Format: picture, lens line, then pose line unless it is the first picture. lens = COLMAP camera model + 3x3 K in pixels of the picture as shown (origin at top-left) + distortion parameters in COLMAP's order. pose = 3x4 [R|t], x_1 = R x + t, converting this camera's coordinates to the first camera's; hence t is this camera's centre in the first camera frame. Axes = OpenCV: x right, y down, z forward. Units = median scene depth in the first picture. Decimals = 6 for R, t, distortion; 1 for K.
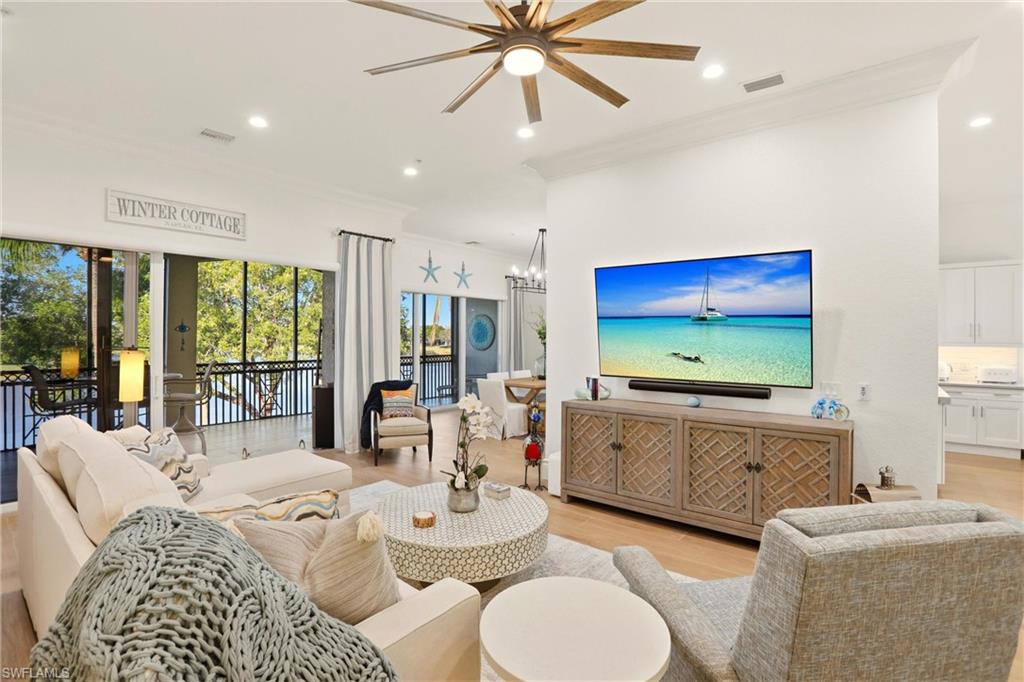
lens RADIAL K [[495.4, 0, 512.0], [0, 495.4, 341.0], [0, 0, 1]] dist [-0.001230, -0.000140]
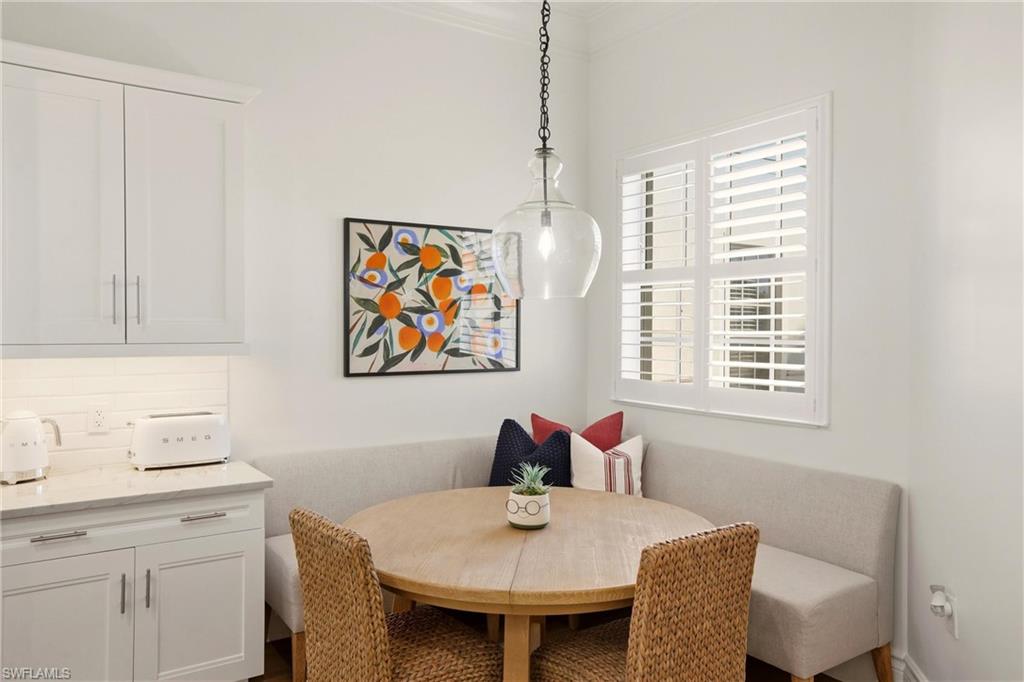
lens RADIAL K [[735.1, 0, 513.1], [0, 735.1, 335.6], [0, 0, 1]] dist [0.042212, 0.001236]
pose [[0.304525, -0.006362, 0.952483, 0.447028], [0.002223, 0.999980, 0.005969, -0.004295], [-0.952502, 0.000300, 0.304533, 0.494573]]
